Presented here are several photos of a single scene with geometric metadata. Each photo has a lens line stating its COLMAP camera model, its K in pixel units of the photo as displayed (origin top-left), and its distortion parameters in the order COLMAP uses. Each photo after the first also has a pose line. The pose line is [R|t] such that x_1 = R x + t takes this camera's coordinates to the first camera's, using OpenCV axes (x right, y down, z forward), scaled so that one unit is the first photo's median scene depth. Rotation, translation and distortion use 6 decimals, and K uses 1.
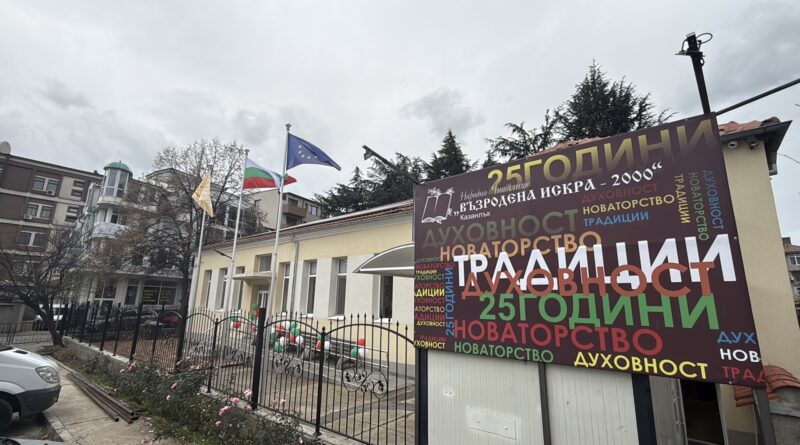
lens RADIAL K [[350.6, 0, 411.2], [0, 350.6, 224.3], [0, 0, 1]] dist [0.000616, 0.000078]
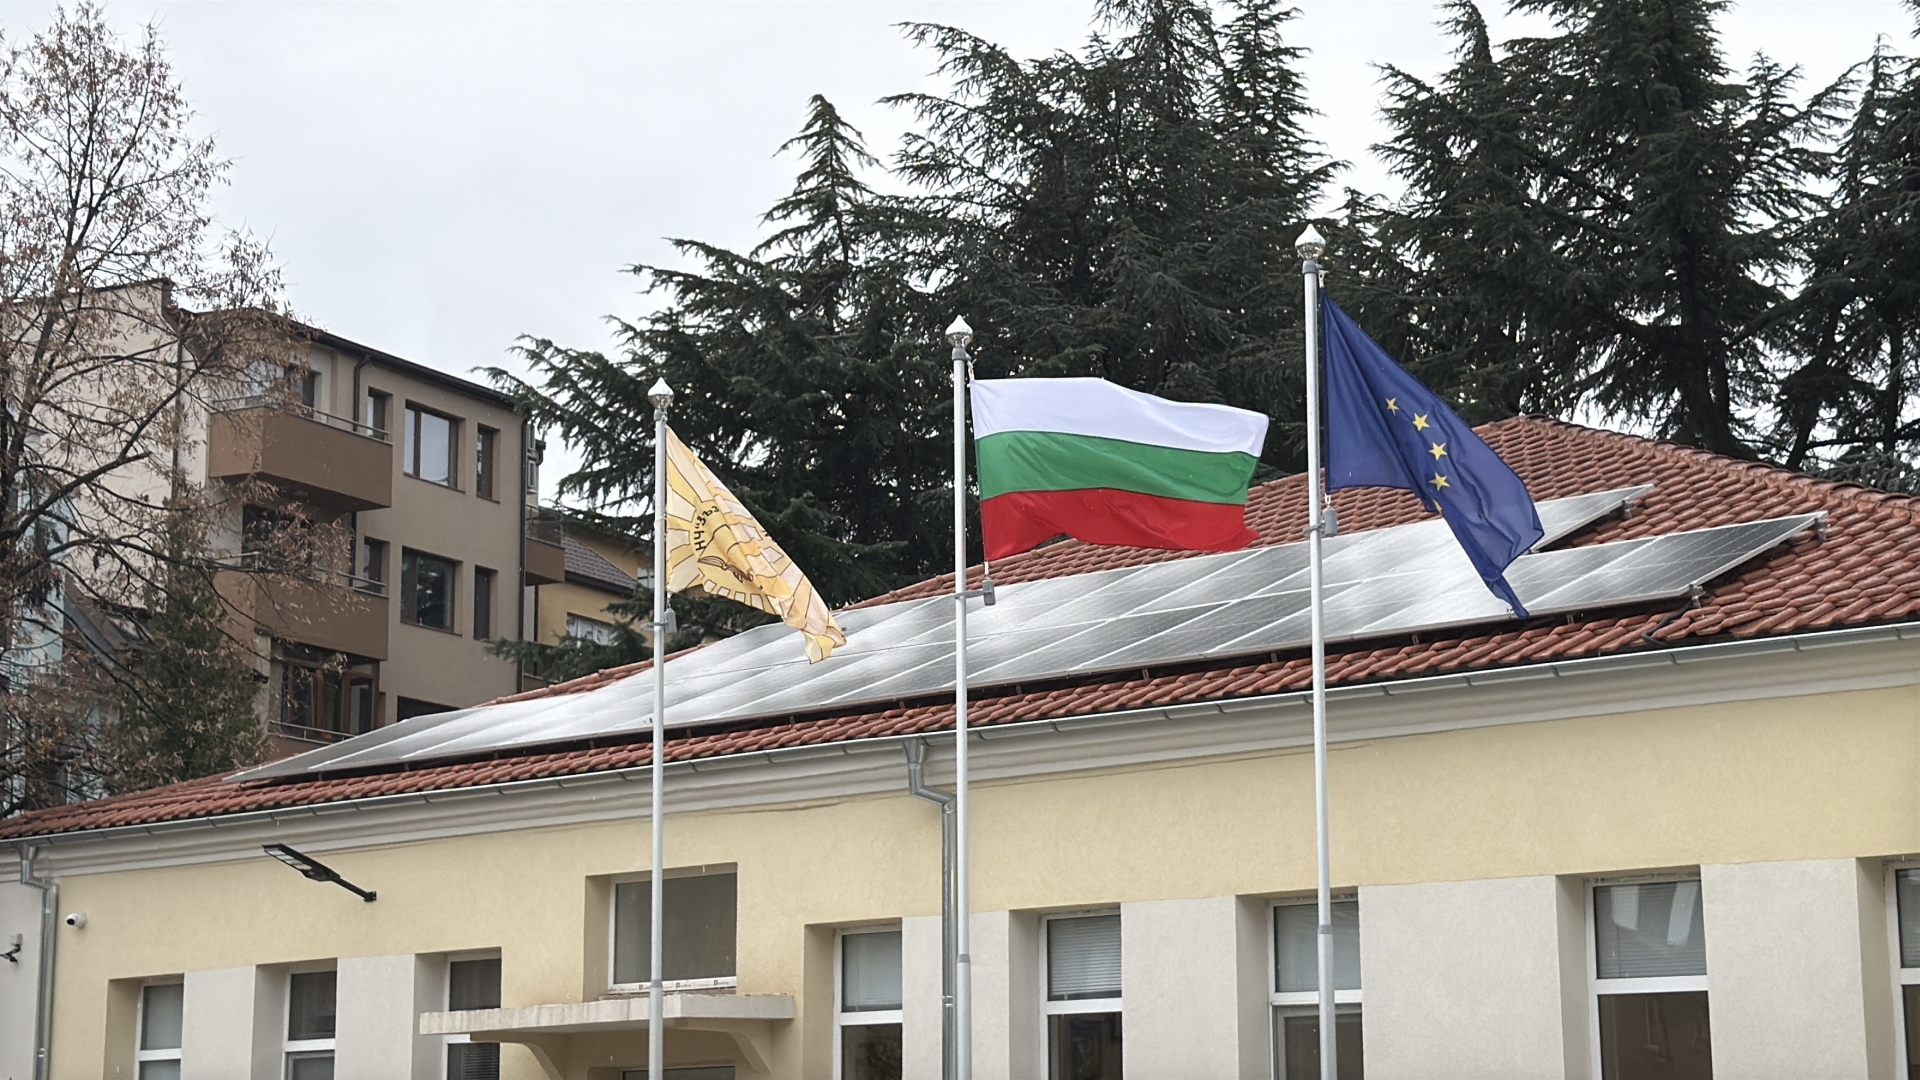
lens RADIAL K [[3335.1, 0, 931.9], [0, 3335.1, 535.9], [0, 0, 1]] dist [0.153172, -0.111040]
pose [[0.999622, -0.021050, 0.017706, -1.318872], [0.020520, 0.999351, 0.029597, -0.409590], [-0.018317, -0.029223, 0.999405, -1.832047]]
